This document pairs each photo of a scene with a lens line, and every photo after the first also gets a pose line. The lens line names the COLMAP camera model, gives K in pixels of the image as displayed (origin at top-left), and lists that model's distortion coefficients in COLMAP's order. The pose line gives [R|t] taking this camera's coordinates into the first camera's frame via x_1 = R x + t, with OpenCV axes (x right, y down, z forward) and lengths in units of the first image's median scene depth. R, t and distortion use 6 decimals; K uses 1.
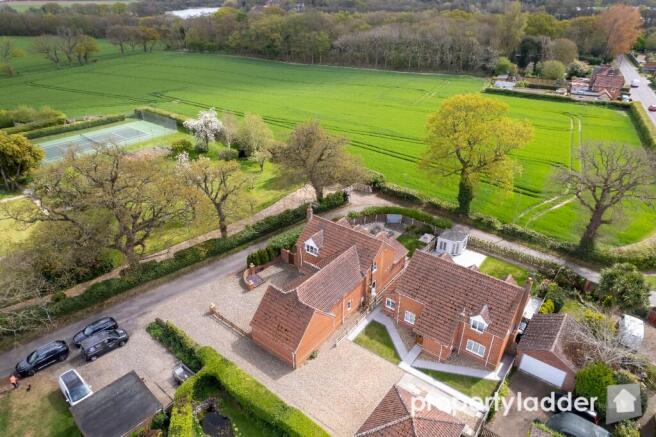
lens RADIAL K [[420.7, 0, 328.0], [0, 420.7, 218.5], [0, 0, 1]] dist [-0.071783, 0.062776]
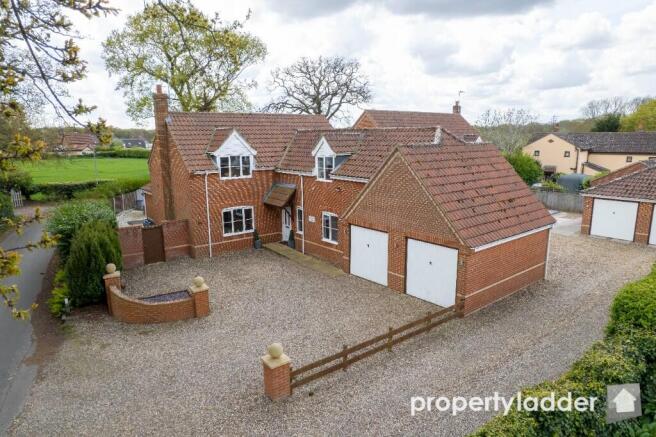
lens RADIAL K [[426.0, 0, 328.0], [0, 426.0, 218.5], [0, 0, 1]] dist [-0.071326, 0.064610]
pose [[0.236924, -0.196172, 0.951517, -0.424953], [0.475746, 0.877365, 0.062425, 0.136860], [-0.847073, 0.437890, 0.301197, 0.821952]]
